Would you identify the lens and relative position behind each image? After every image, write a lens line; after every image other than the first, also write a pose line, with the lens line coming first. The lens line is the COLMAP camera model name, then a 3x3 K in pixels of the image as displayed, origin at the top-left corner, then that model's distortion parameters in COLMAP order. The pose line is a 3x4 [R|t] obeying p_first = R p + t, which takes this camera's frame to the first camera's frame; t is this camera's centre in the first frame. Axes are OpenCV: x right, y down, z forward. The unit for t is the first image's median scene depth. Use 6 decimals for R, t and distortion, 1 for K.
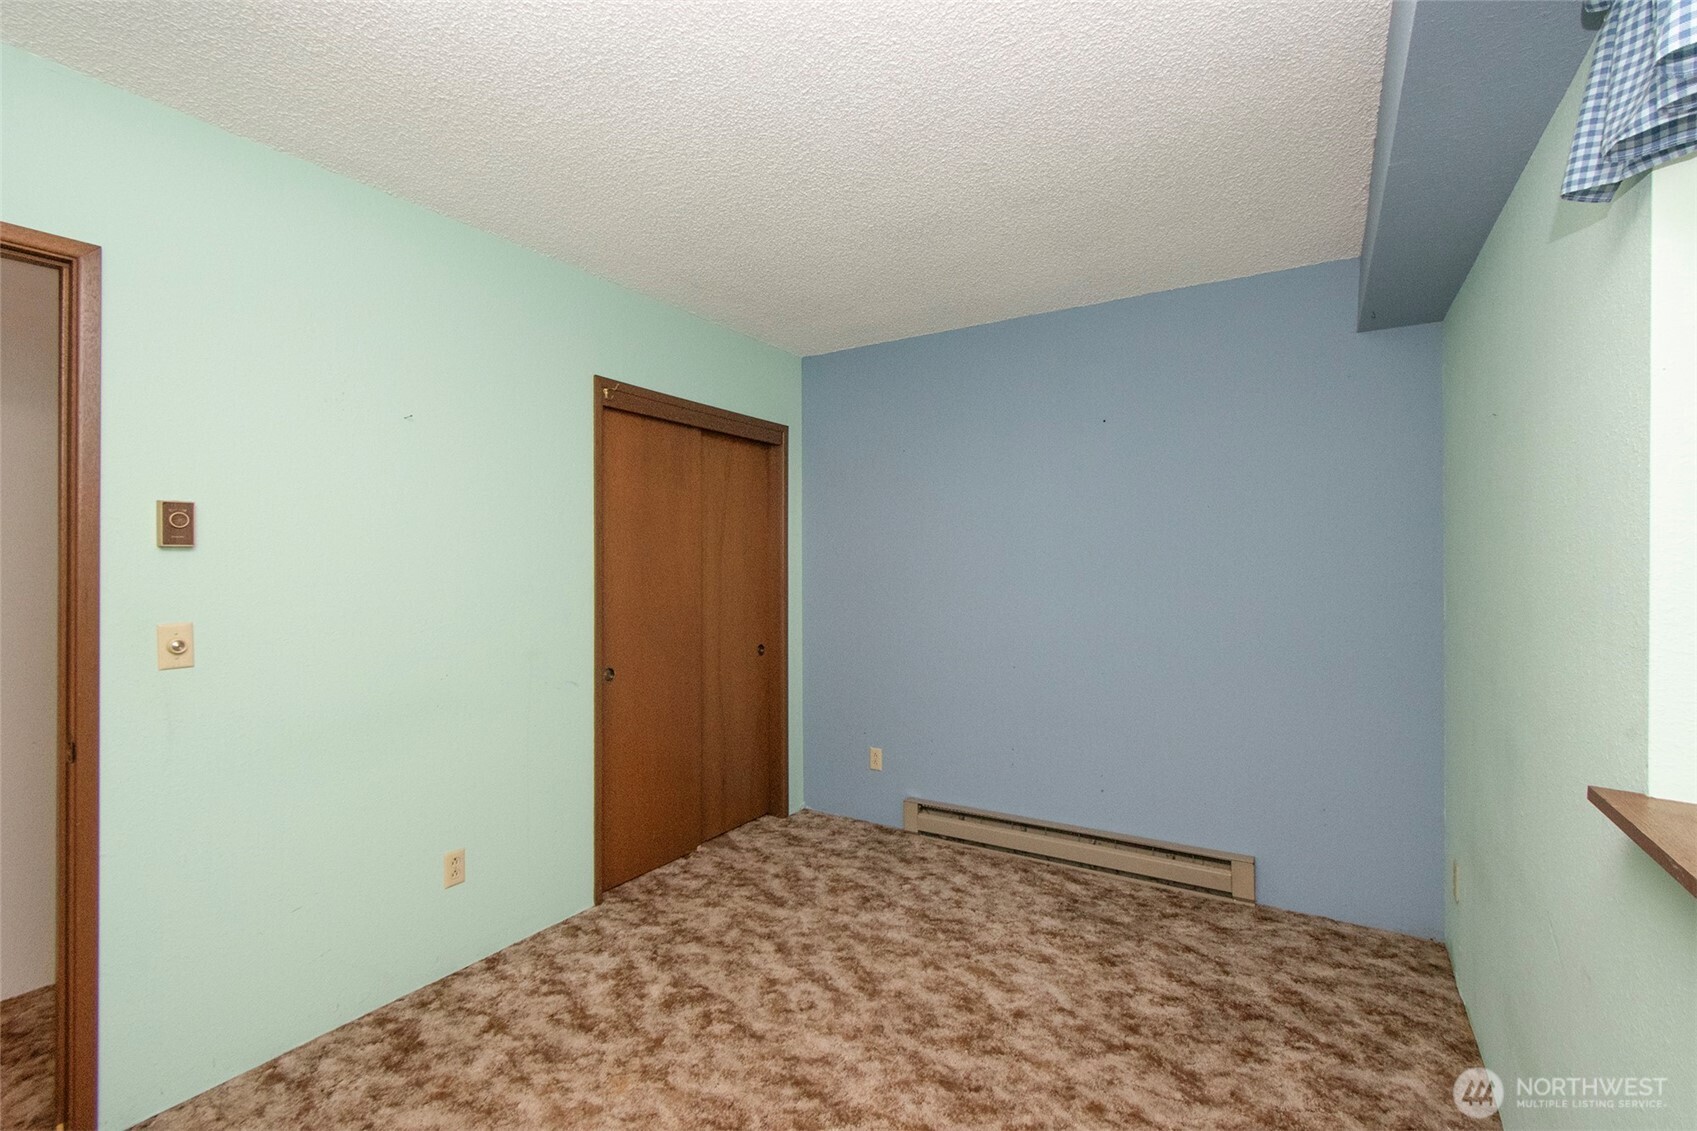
lens RADIAL K [[761.1, 0, 864.4], [0, 761.1, 556.7], [0, 0, 1]] dist [-0.001014, -0.001339]
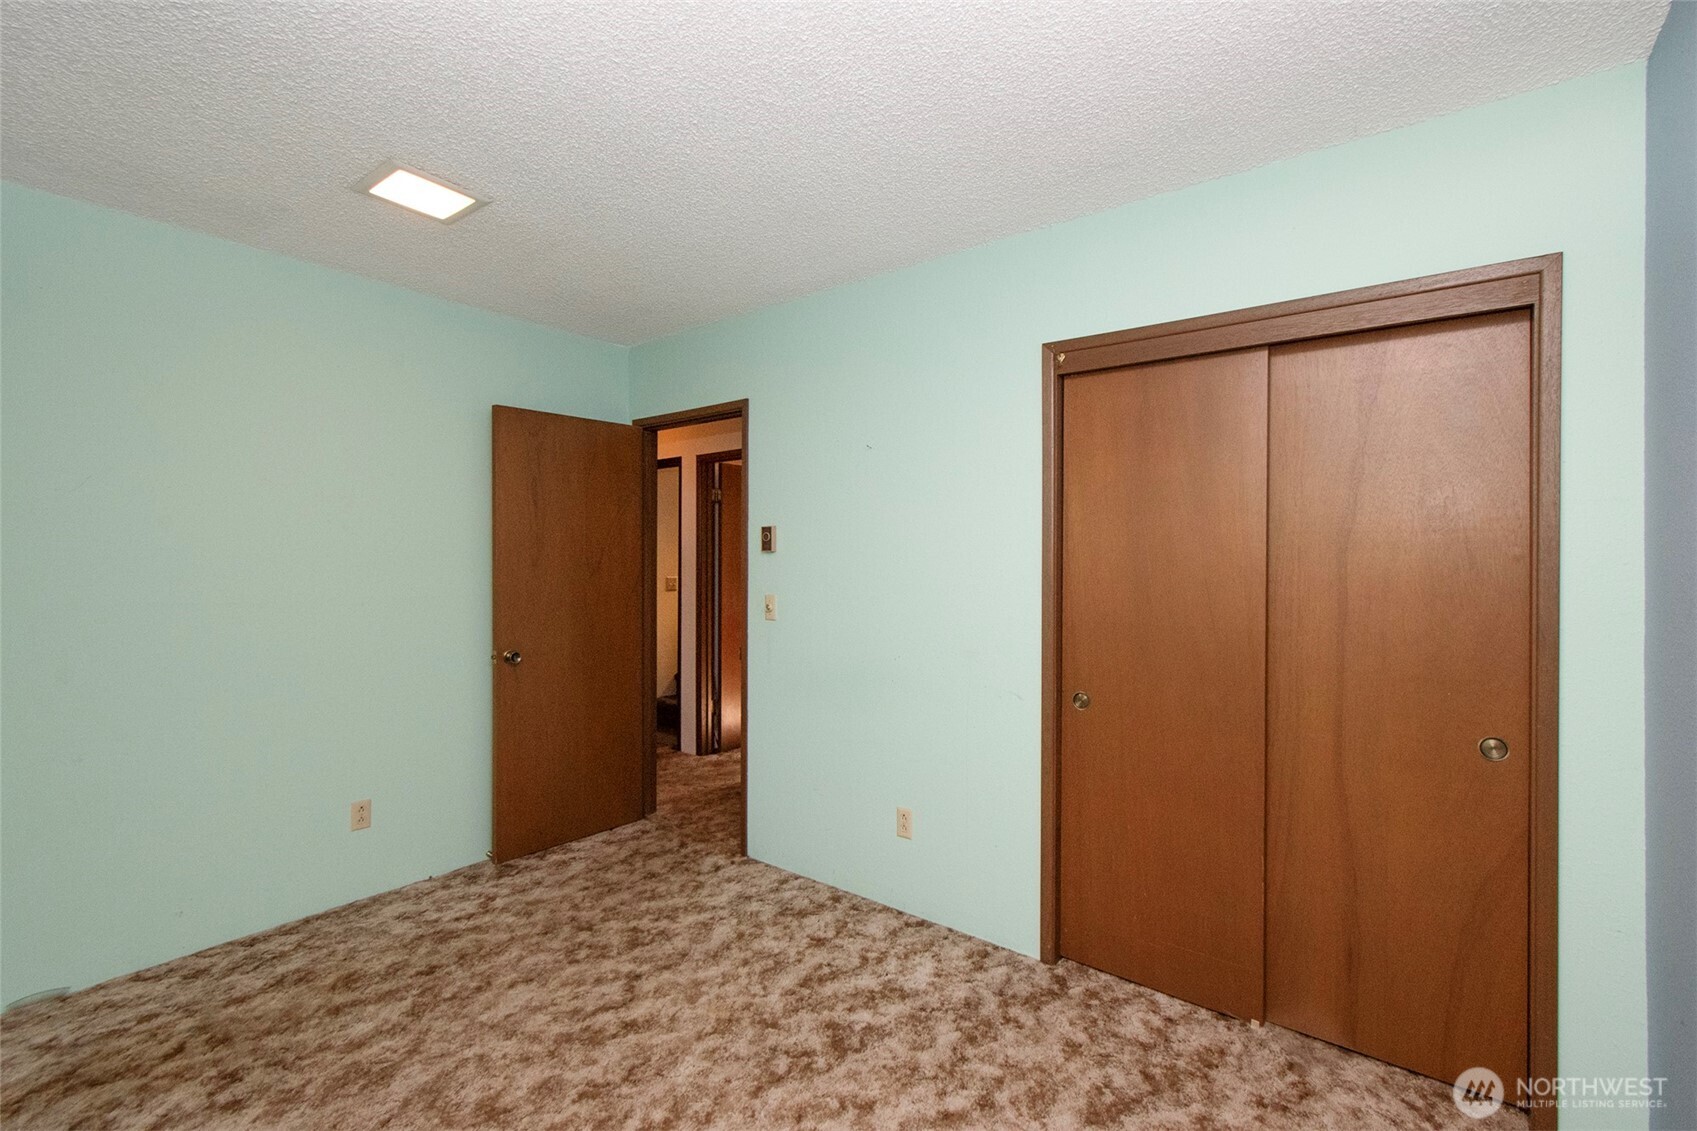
lens RADIAL K [[761.1, 0, 832.6], [0, 761.1, 563.5], [0, 0, 1]] dist [-0.001014, -0.001339]
pose [[-0.145559, 0.003043, -0.989345, 0.642199], [-0.002591, 0.999991, 0.003457, 0.006852], [0.989346, 0.003067, -0.145550, 1.074055]]
